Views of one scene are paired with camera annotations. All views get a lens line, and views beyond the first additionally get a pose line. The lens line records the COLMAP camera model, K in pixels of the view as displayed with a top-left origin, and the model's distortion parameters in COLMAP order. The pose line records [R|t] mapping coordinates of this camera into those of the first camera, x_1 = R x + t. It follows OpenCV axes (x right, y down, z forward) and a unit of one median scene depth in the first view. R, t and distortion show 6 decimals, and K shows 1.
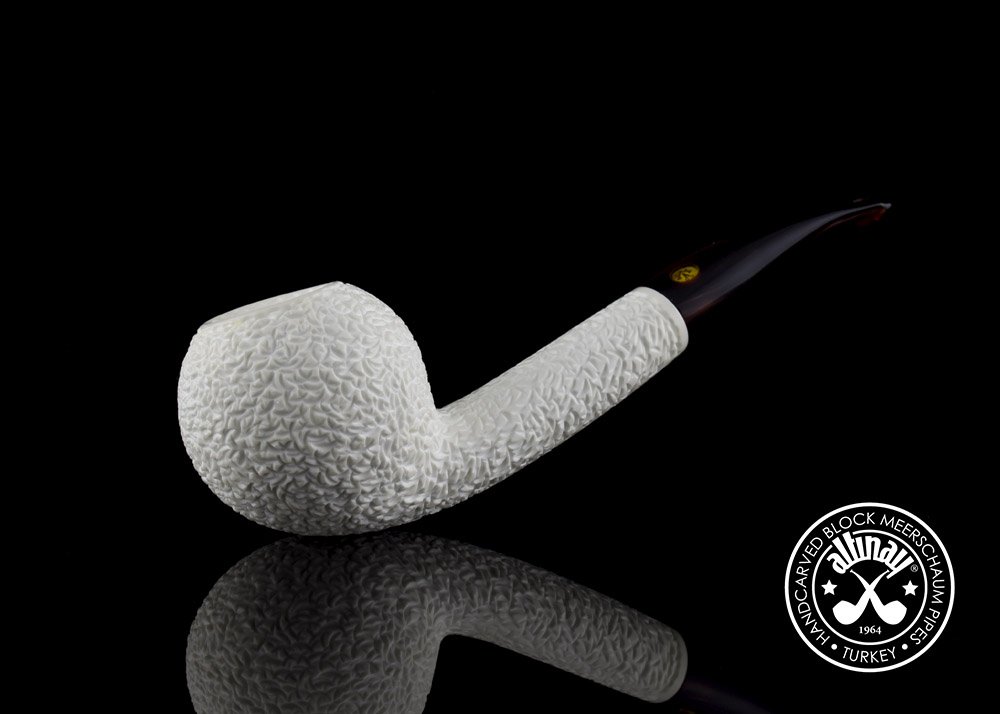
lens RADIAL K [[2477.4, 0, 500.0], [0, 2477.4, 357.0], [0, 0, 1]] dist [-0.032762, -0.211046]
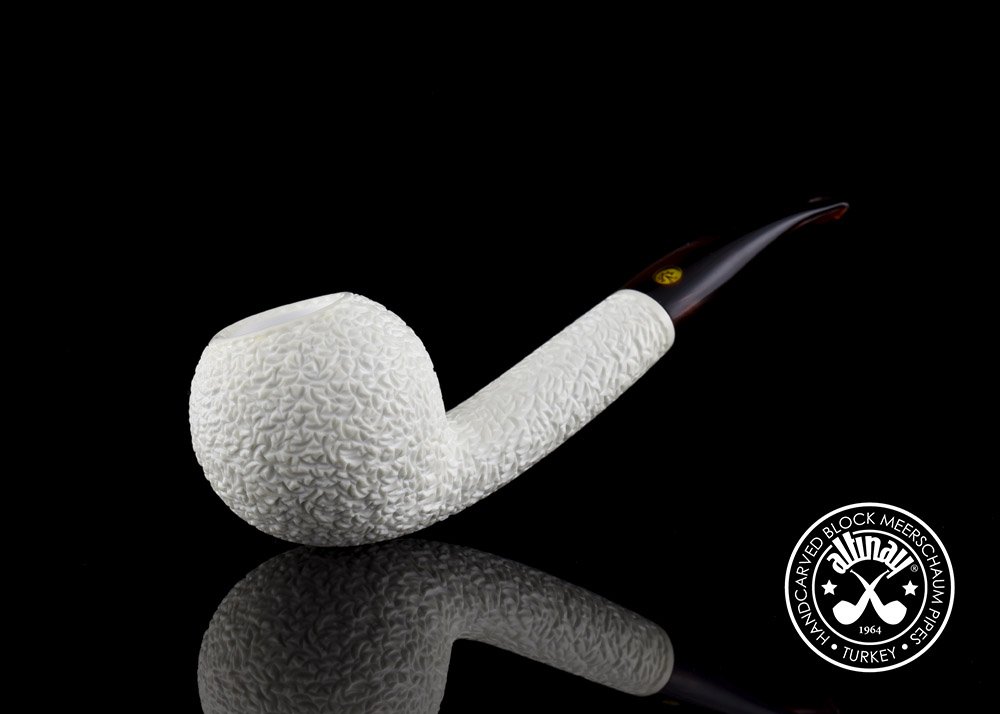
lens RADIAL K [[2477.4, 0, 500.0], [0, 2477.4, 357.0], [0, 0, 1]] dist [-0.032762, -0.211046]
pose [[0.988785, -0.024299, 0.147356, -0.155550], [0.021964, 0.999607, 0.017447, -0.020876], [-0.147722, -0.014015, 0.988930, 0.001197]]
